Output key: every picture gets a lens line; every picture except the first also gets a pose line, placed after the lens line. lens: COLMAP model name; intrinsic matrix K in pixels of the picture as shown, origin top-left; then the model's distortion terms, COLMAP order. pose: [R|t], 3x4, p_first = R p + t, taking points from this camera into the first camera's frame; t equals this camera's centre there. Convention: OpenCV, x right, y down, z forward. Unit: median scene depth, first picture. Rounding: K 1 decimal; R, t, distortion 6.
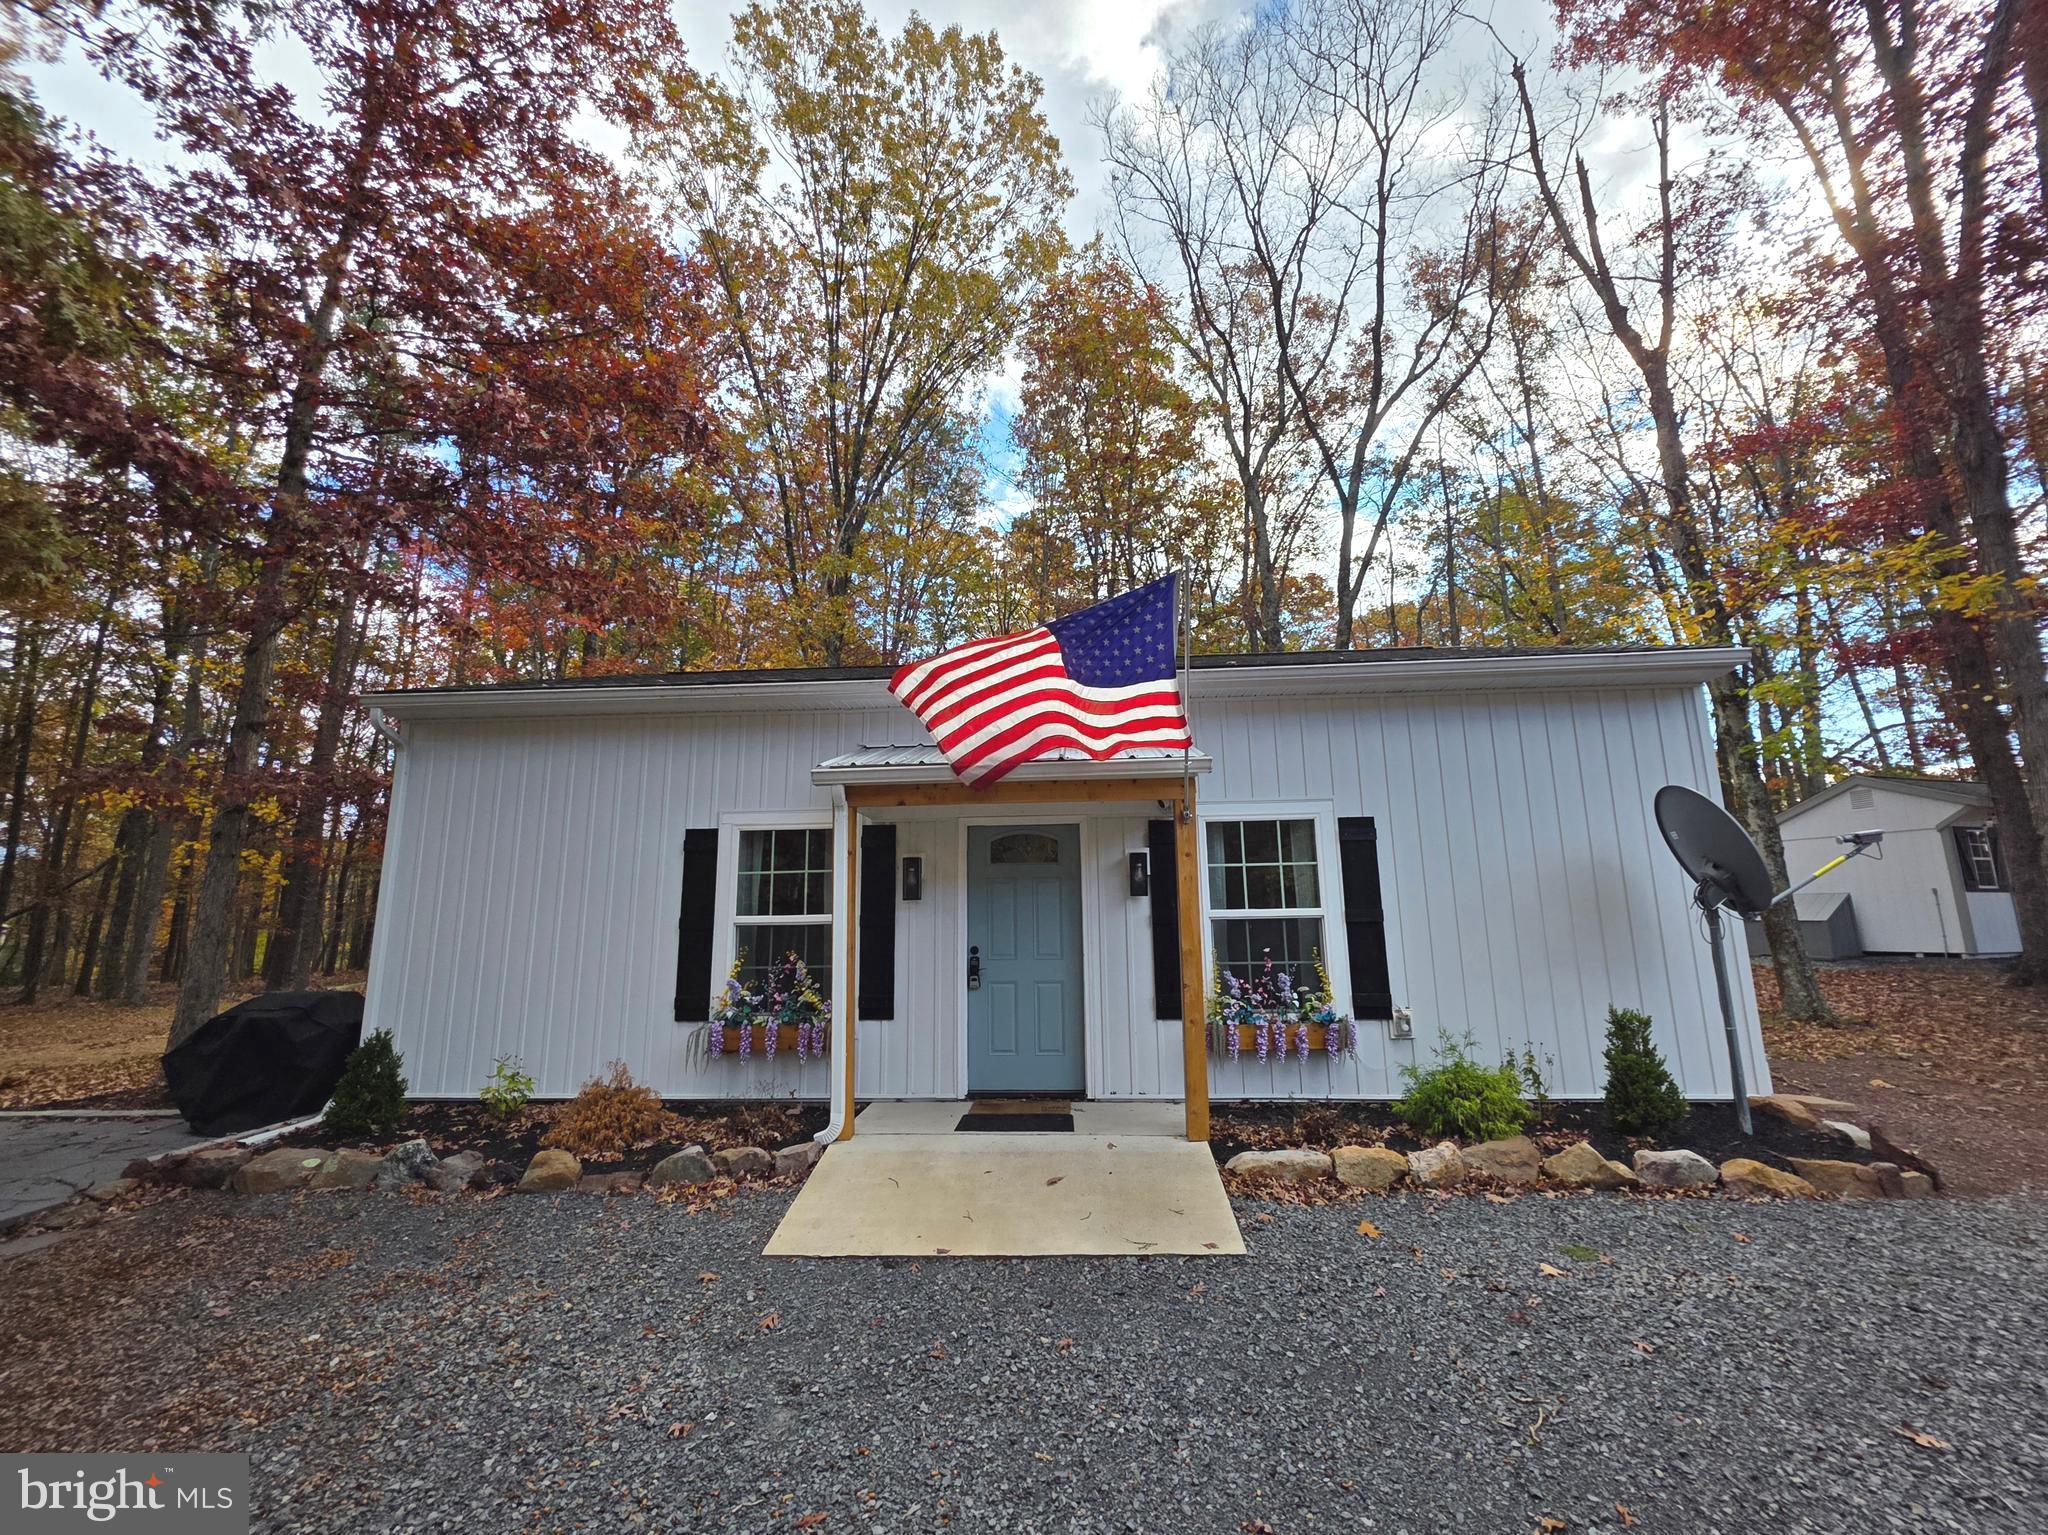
lens RADIAL K [[839.5, 0, 1026.6], [0, 839.5, 763.5], [0, 0, 1]] dist [0.000823, 0.000593]
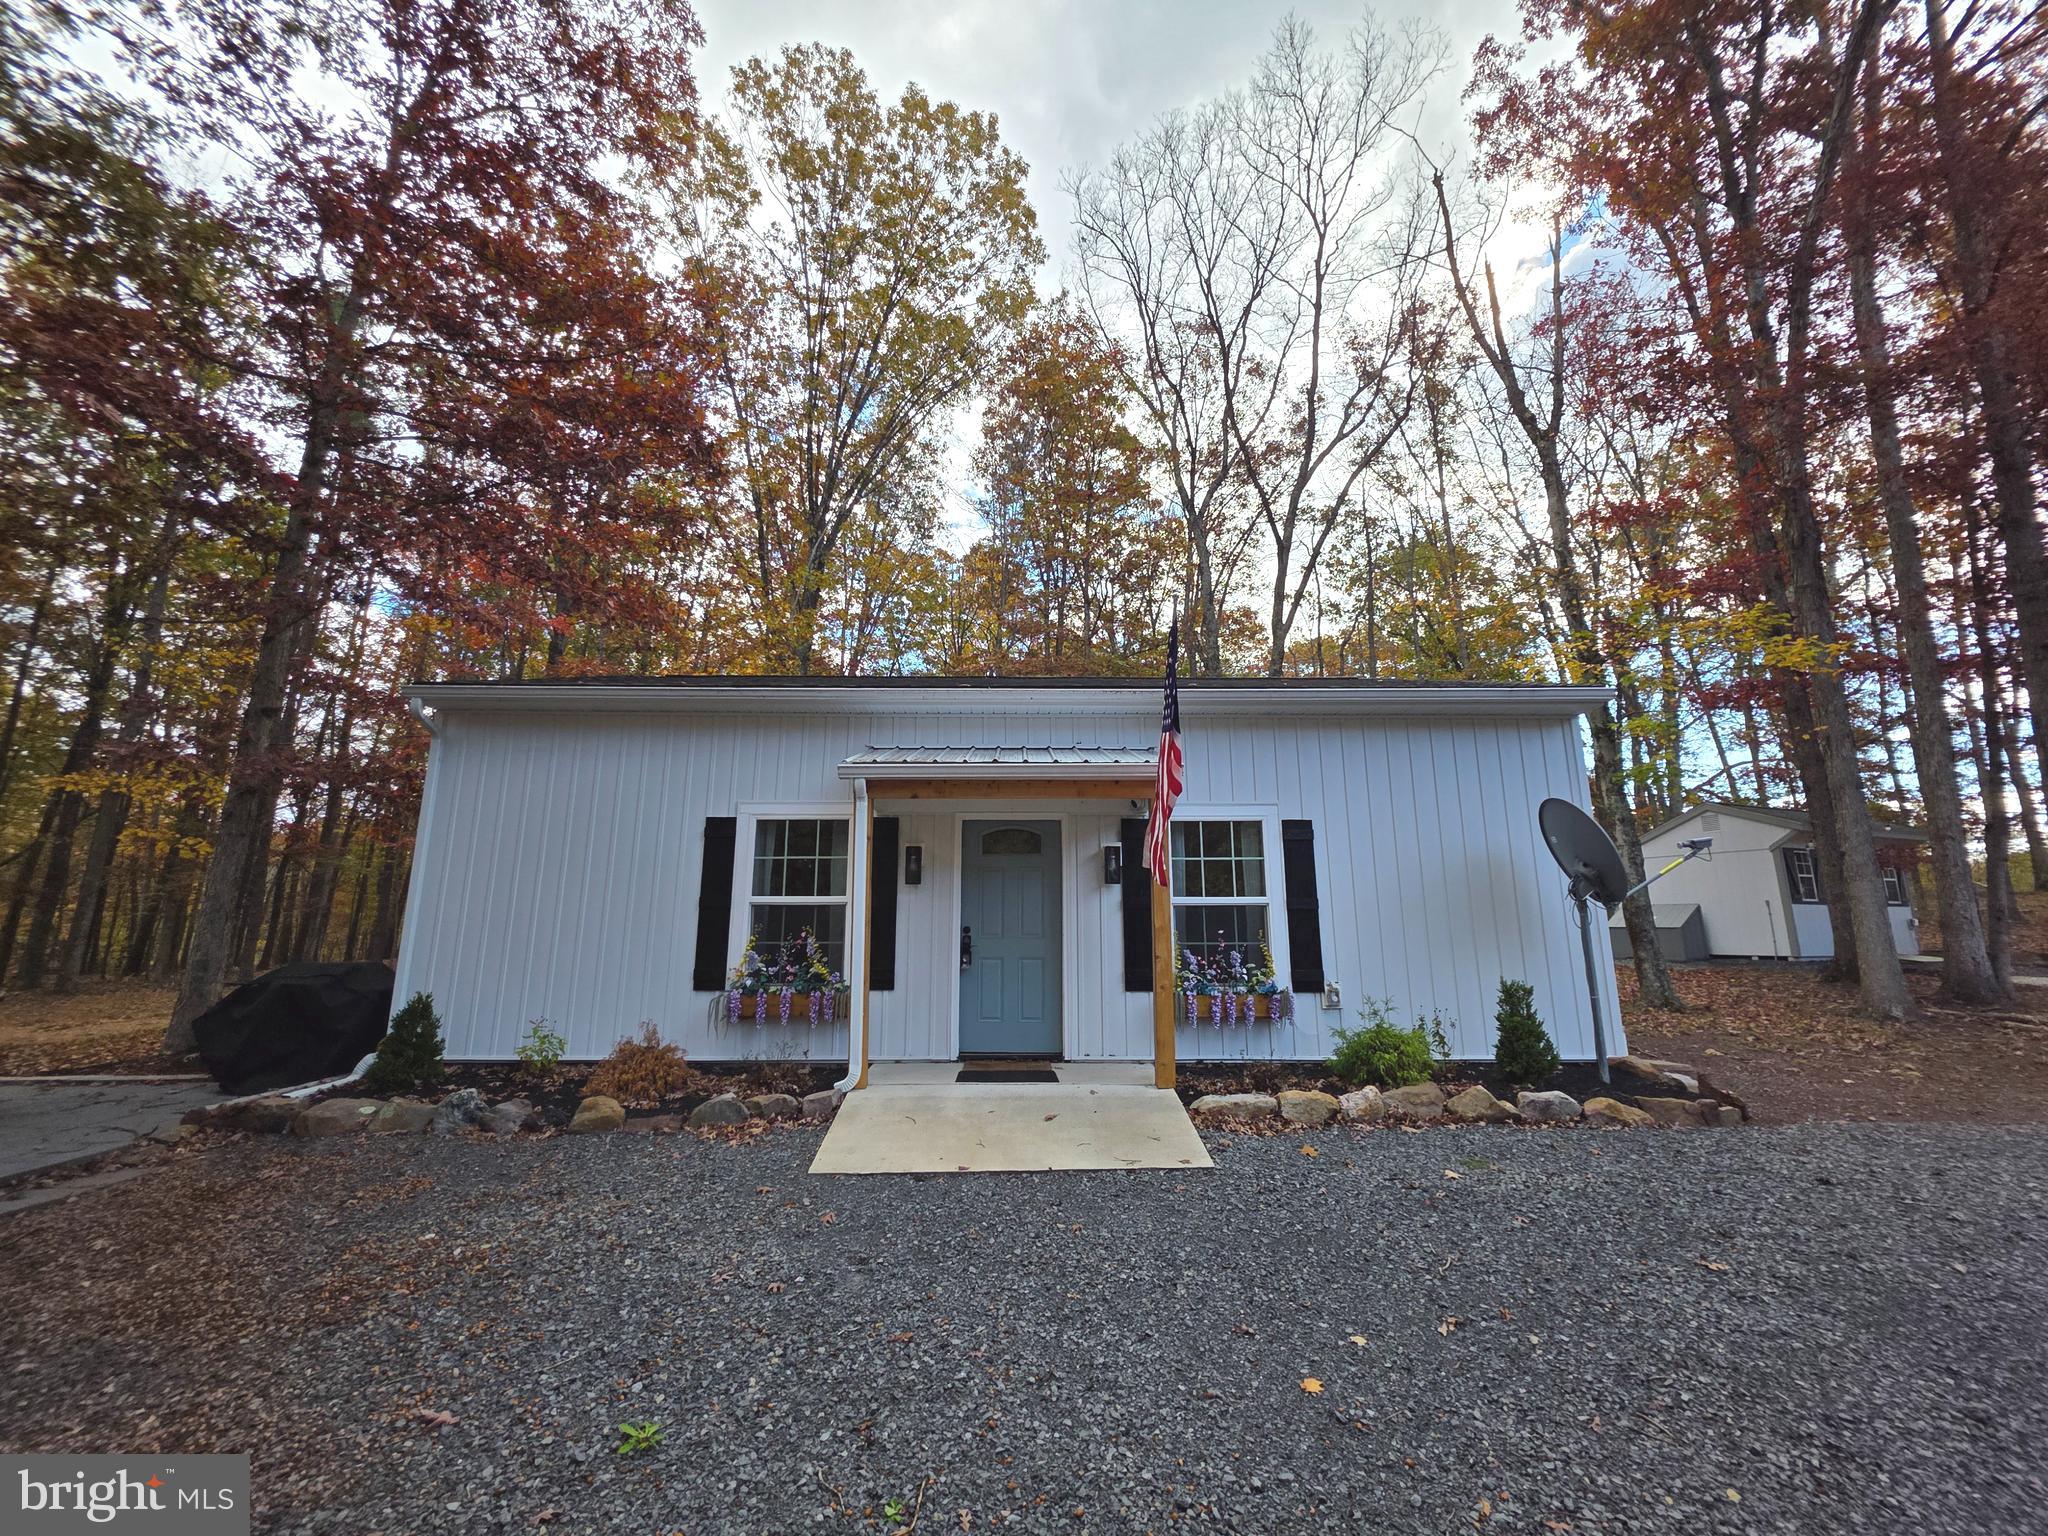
lens RADIAL K [[817.3, 0, 1022.4], [0, 817.3, 765.5], [0, 0, 1]] dist [0.002774, -0.000478]
pose [[0.996780, 0.028579, 0.074921, -0.073984], [-0.027376, 0.999480, -0.017035, 0.017109], [-0.075369, 0.014929, 0.997044, -0.105269]]
